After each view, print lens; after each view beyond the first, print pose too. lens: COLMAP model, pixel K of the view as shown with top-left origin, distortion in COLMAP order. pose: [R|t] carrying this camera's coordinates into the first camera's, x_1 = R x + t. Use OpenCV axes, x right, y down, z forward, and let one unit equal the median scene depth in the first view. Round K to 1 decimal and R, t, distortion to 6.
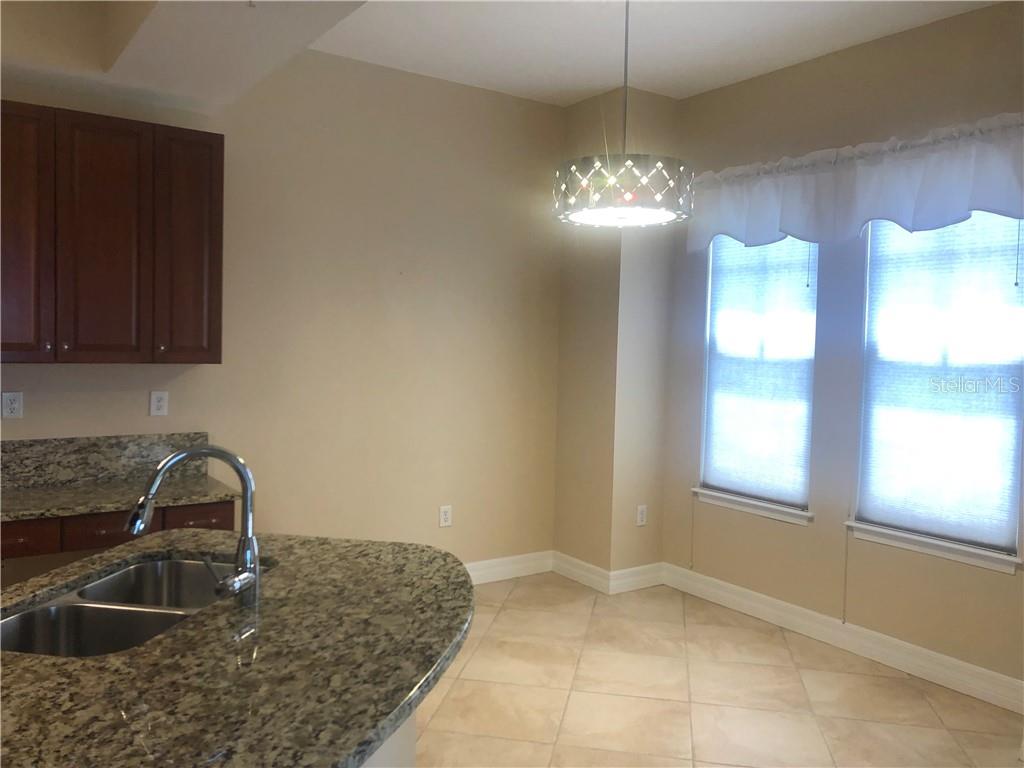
lens RADIAL K [[837.5, 0, 524.6], [0, 837.5, 369.1], [0, 0, 1]] dist [0.023293, -0.020653]
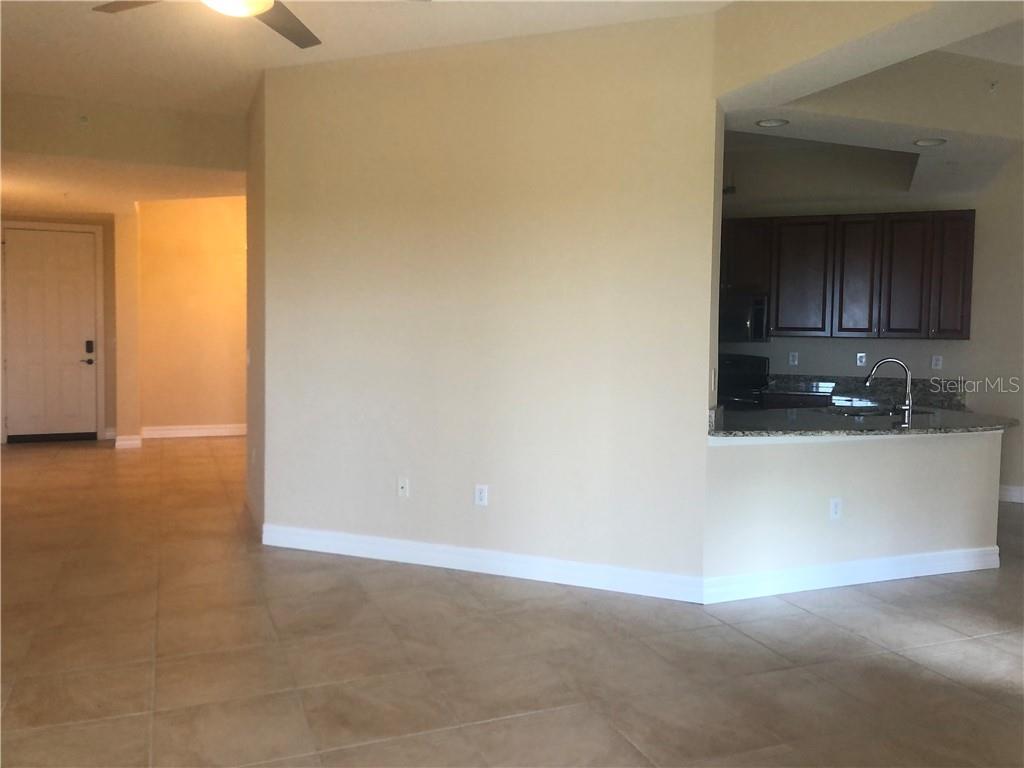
lens RADIAL K [[837.5, 0, 513.3], [0, 837.5, 372.1], [0, 0, 1]] dist [0.023293, -0.020653]
pose [[0.527985, 0.029733, -0.848733, 0.752084], [-0.028988, 0.999436, 0.016980, 0.070156], [0.848759, 0.015637, 0.528549, -0.879184]]
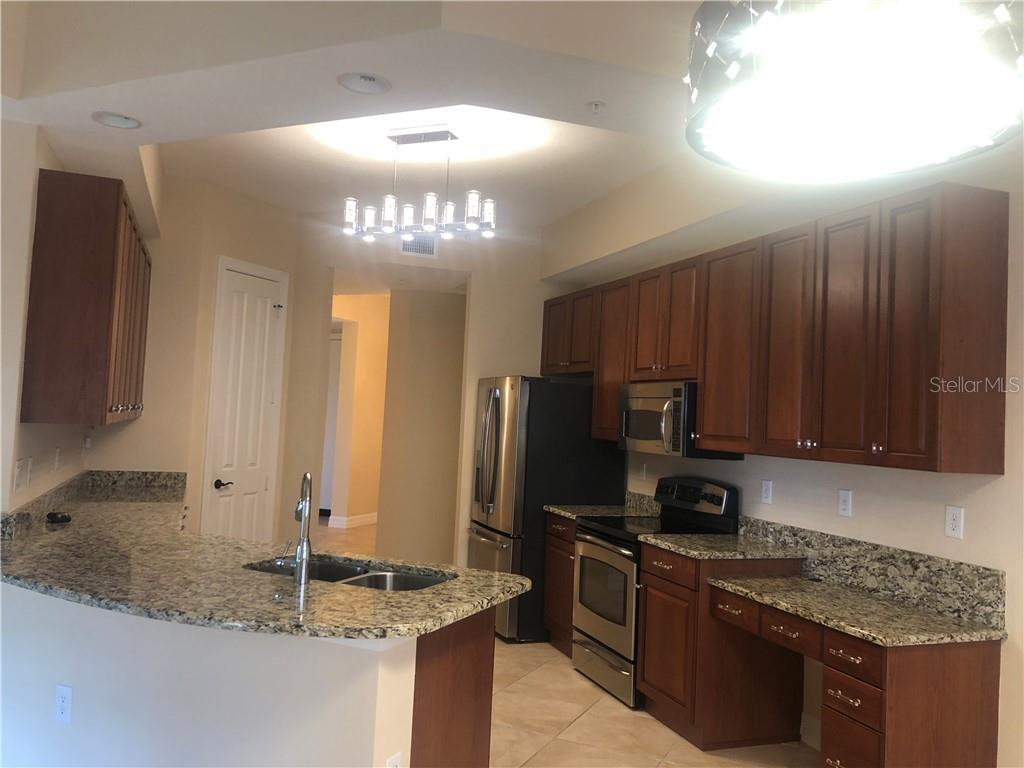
lens RADIAL K [[837.5, 0, 509.7], [0, 837.5, 381.2], [0, 0, 1]] dist [0.023293, -0.020653]
pose [[-0.263418, -0.079137, -0.961430, 0.578916], [-0.088224, 0.994429, -0.057681, -0.011917], [0.960639, 0.069627, -0.268932, 0.980339]]
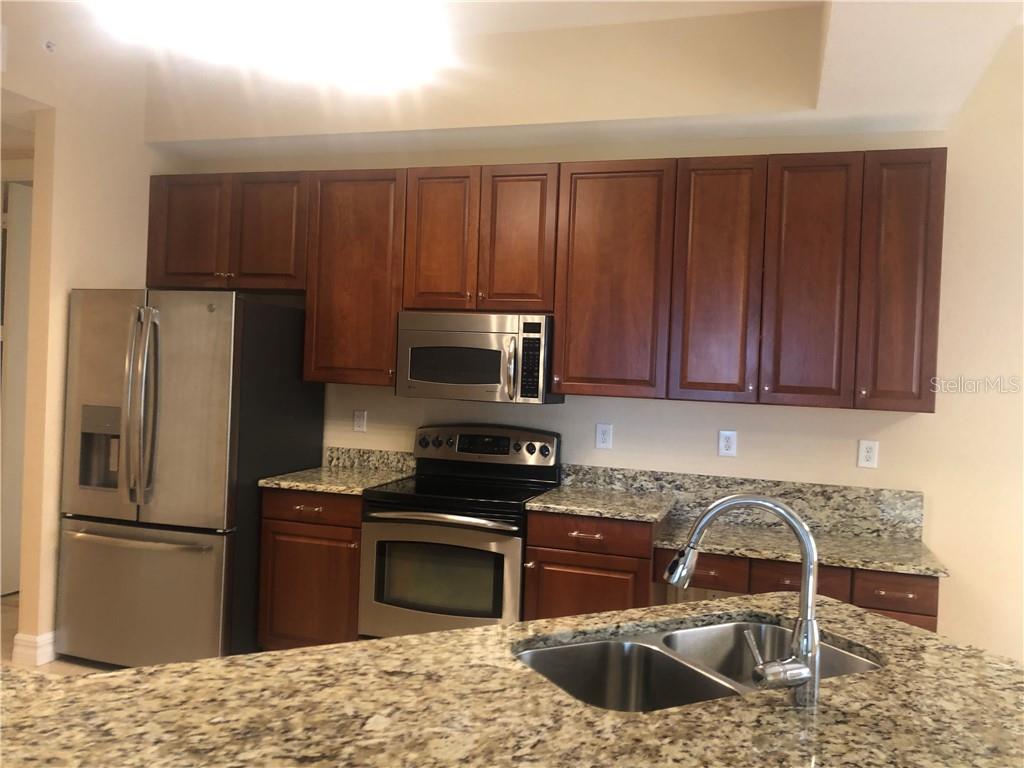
lens RADIAL K [[837.5, 0, 513.8], [0, 837.5, 374.8], [0, 0, 1]] dist [0.023293, -0.020653]
pose [[0.602566, 0.006382, -0.798044, 0.077644], [-0.053281, 0.998059, -0.032249, 0.005909], [0.796288, 0.061953, 0.601736, 0.166468]]
